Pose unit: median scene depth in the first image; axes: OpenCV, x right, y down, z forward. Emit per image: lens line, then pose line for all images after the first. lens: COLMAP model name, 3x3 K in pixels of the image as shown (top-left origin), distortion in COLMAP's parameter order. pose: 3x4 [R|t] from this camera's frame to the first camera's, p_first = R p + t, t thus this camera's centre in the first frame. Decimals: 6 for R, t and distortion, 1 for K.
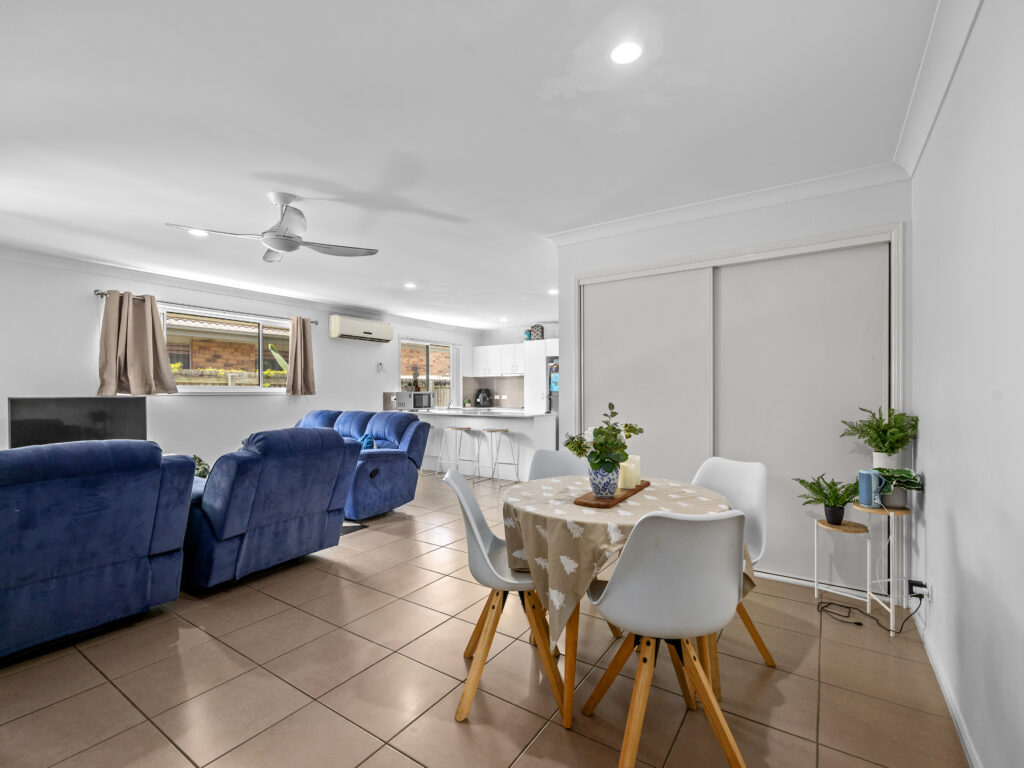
lens RADIAL K [[467.7, 0, 510.5], [0, 467.7, 387.8], [0, 0, 1]] dist [-0.000402, 0.000166]
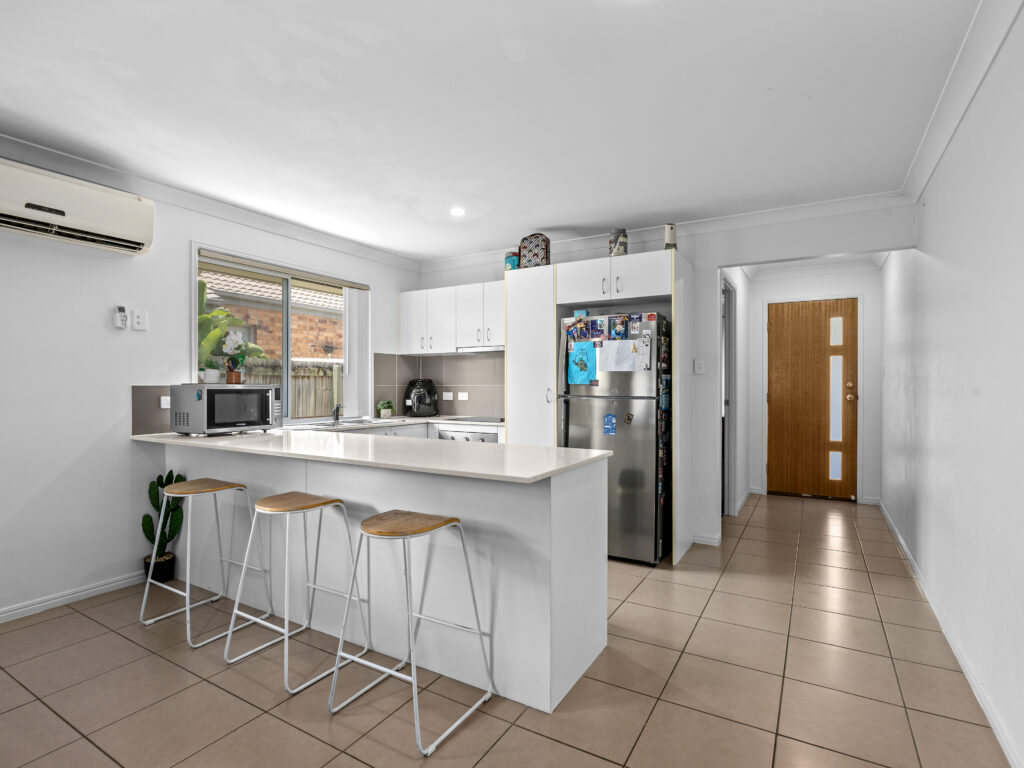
lens RADIAL K [[516.4, 0, 508.5], [0, 516.4, 385.8], [0, 0, 1]] dist [-0.000931, -0.000096]
pose [[0.998689, 0.002082, 0.051144, 0.007167], [-0.002529, 0.999959, 0.008689, 0.004672], [-0.051124, -0.008807, 0.998653, 0.499639]]
